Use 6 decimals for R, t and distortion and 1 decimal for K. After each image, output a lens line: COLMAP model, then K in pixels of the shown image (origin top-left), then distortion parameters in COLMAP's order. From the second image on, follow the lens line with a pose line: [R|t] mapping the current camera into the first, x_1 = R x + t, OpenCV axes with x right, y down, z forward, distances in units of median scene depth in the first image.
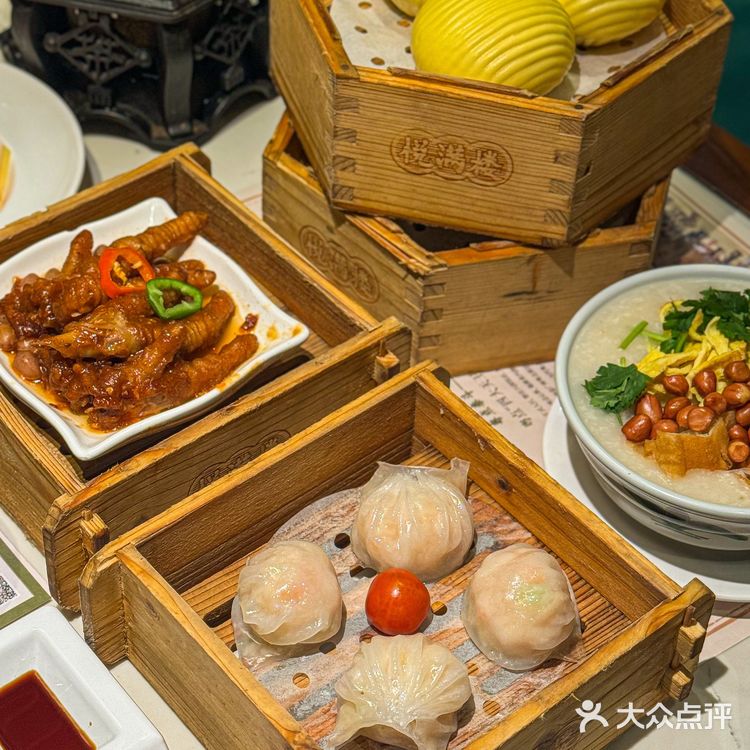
lens RADIAL K [[1841.5, 0, 374.0], [0, 1841.5, 374.3], [0, 0, 1]] dist [0.043058, 0.000000]
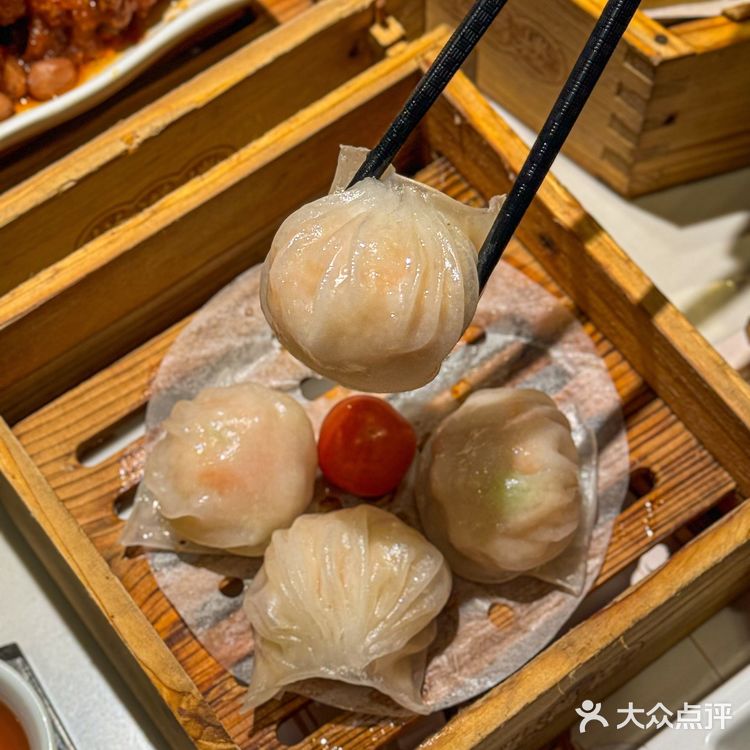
lens RADIAL K [[1841.5, 0, 373.3], [0, 1841.5, 375.0], [0, 0, 1]] dist [0.043058, 0.000000]
pose [[0.997595, 0.037892, -0.058039, 0.050766], [-0.017164, 0.946311, 0.322801, -0.107355], [0.067155, -0.321029, 0.944686, 0.386790]]
